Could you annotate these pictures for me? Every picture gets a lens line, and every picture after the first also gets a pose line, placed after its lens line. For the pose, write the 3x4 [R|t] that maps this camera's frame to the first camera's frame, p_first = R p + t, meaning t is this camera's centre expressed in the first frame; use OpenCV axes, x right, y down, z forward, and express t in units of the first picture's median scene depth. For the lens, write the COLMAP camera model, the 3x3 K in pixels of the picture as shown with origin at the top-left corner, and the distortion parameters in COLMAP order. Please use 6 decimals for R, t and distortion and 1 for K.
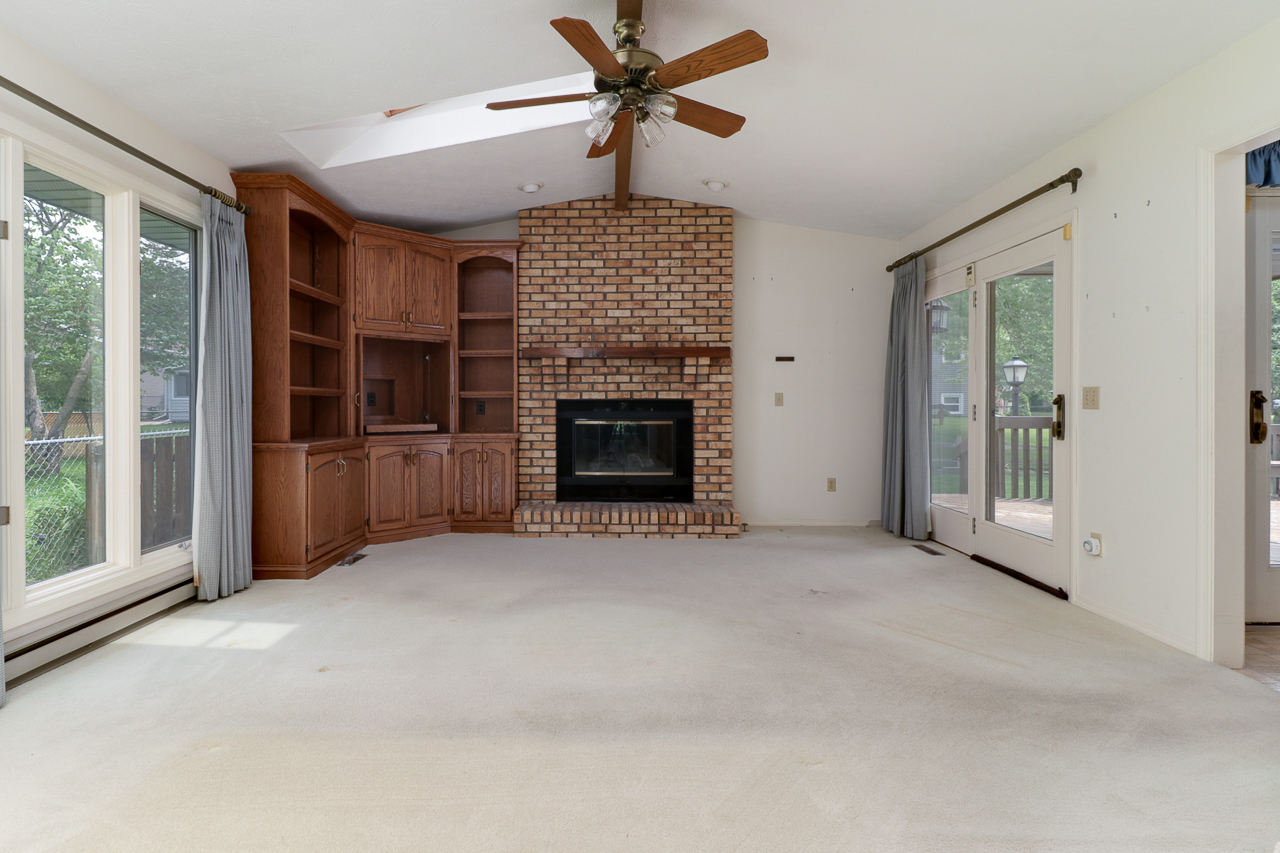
lens RADIAL K [[600.7, 0, 641.4], [0, 600.7, 410.4], [0, 0, 1]] dist [0.000016, -0.000424]
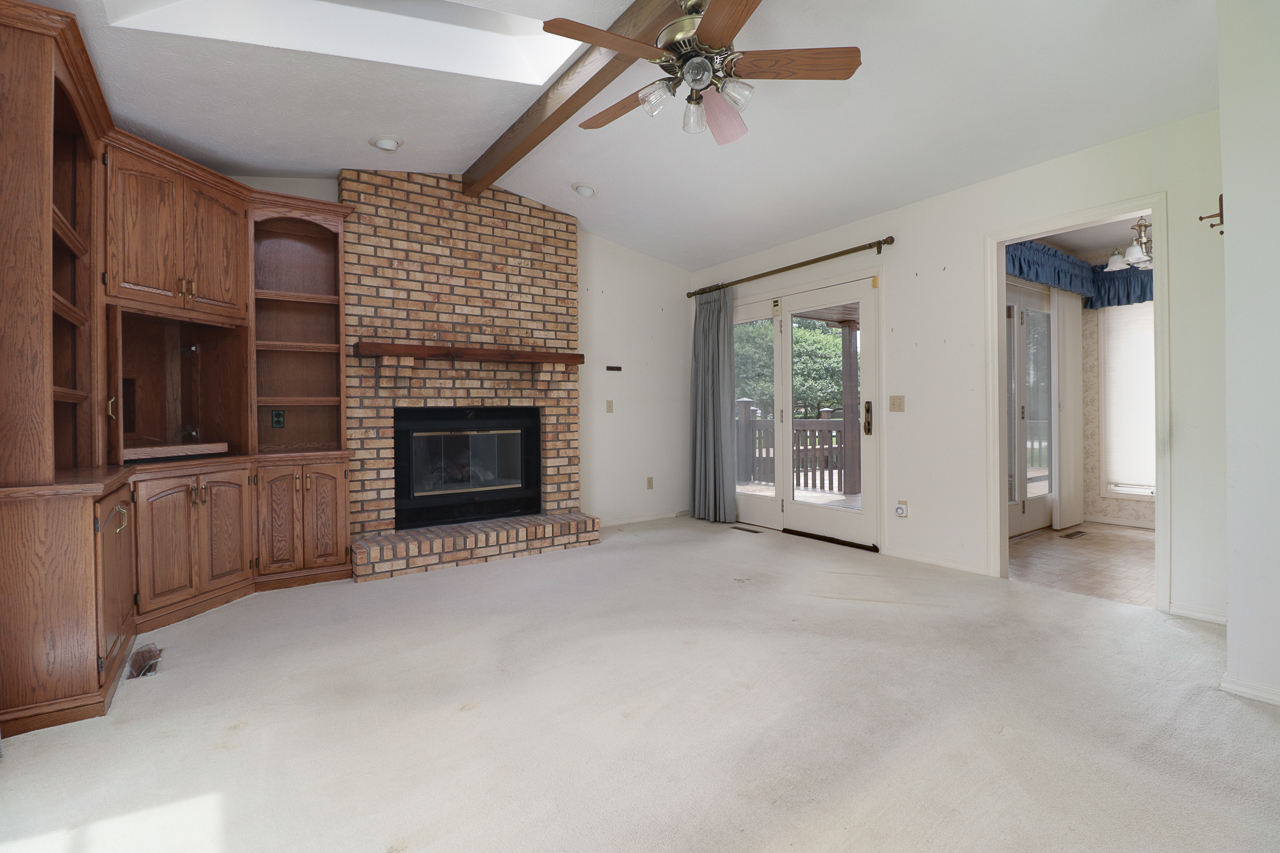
lens RADIAL K [[545.4, 0, 639.2], [0, 545.4, 414.0], [0, 0, 1]] dist [-0.002617, -0.013192]
pose [[0.824356, -0.010809, 0.565968, -0.288912], [0.015308, 0.999878, -0.003201, -0.001413], [-0.565864, 0.011303, 0.824421, 0.191084]]
